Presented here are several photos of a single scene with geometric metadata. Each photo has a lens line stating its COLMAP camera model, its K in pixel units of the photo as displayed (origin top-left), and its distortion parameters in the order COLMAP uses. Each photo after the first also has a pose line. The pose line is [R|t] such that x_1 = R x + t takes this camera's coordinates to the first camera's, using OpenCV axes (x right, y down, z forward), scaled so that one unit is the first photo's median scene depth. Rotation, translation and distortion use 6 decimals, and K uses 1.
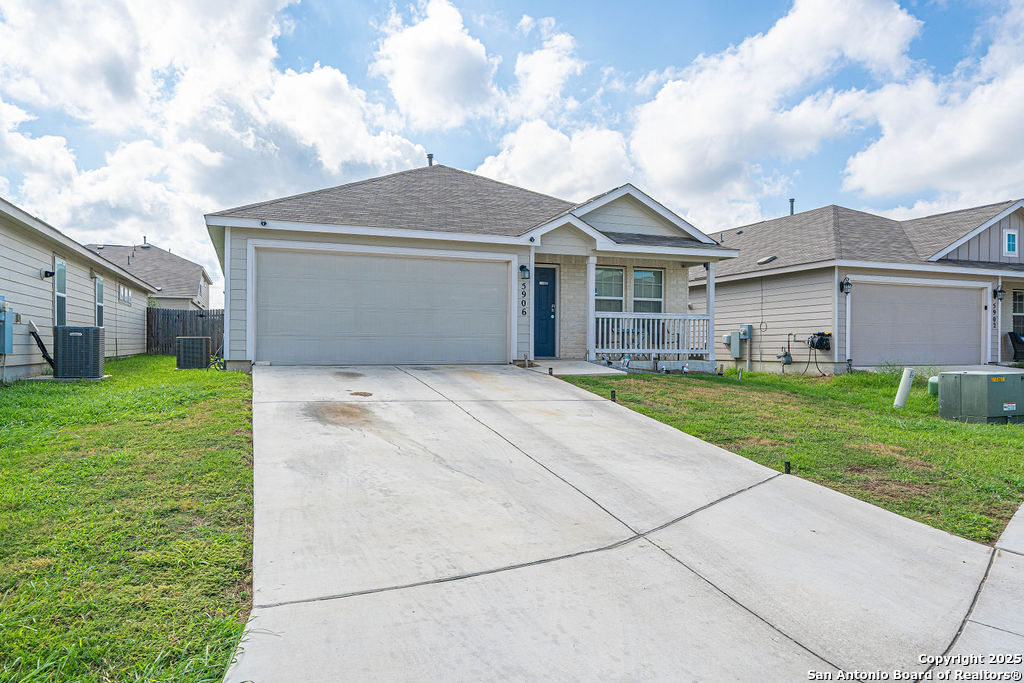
lens RADIAL K [[703.5, 0, 502.4], [0, 703.5, 344.3], [0, 0, 1]] dist [-0.042510, 0.003311]
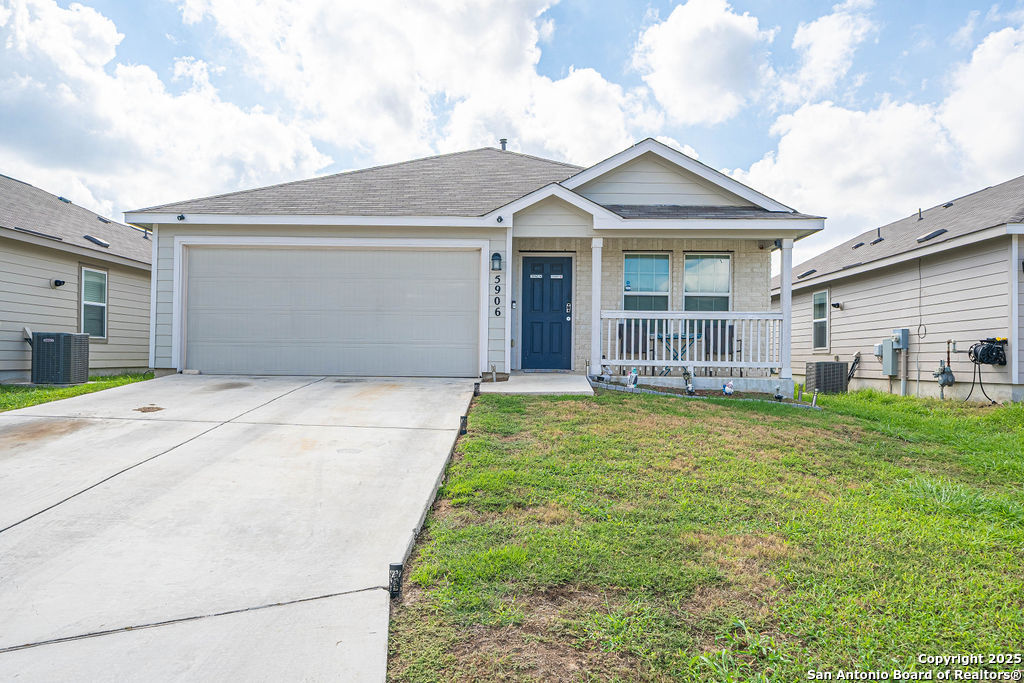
lens RADIAL K [[745.3, 0, 497.2], [0, 745.3, 356.4], [0, 0, 1]] dist [-0.025314, 0.011522]
pose [[0.929698, 0.004953, -0.368289, 0.297342], [-0.006397, 0.999976, -0.002700, 0.005466], [0.368267, 0.004866, 0.929707, 0.192326]]
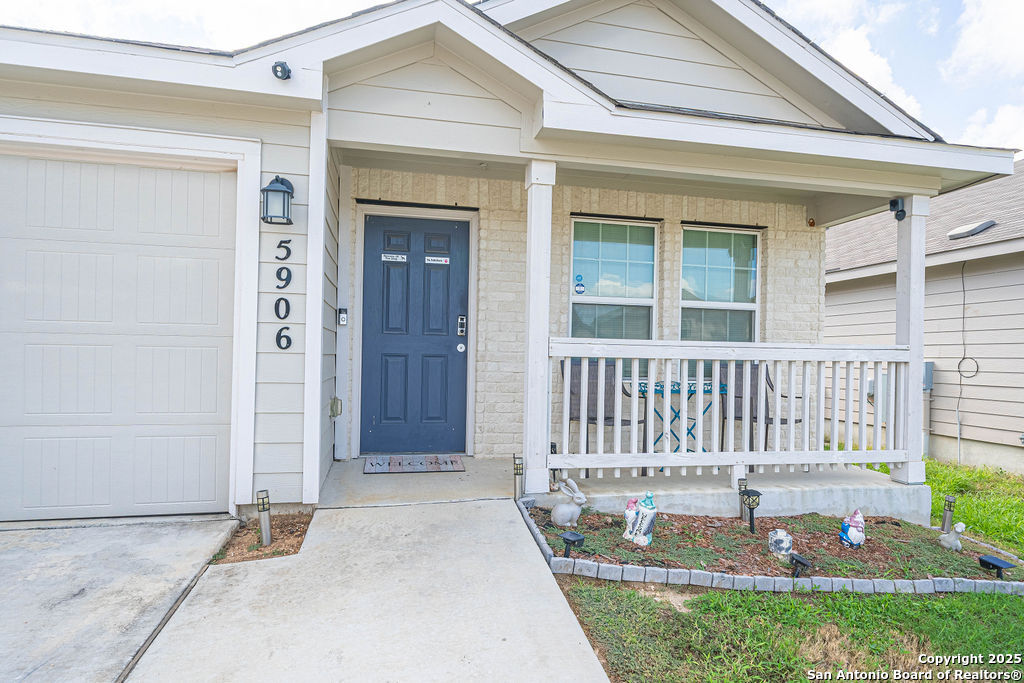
lens RADIAL K [[557.7, 0, 508.1], [0, 557.7, 349.1], [0, 0, 1]] dist [-0.005415, -0.000271]
pose [[0.990352, 0.014144, -0.137851, 0.135774], [-0.014792, 0.999884, -0.003678, -0.037027], [0.137783, 0.005682, 0.990446, 0.686631]]
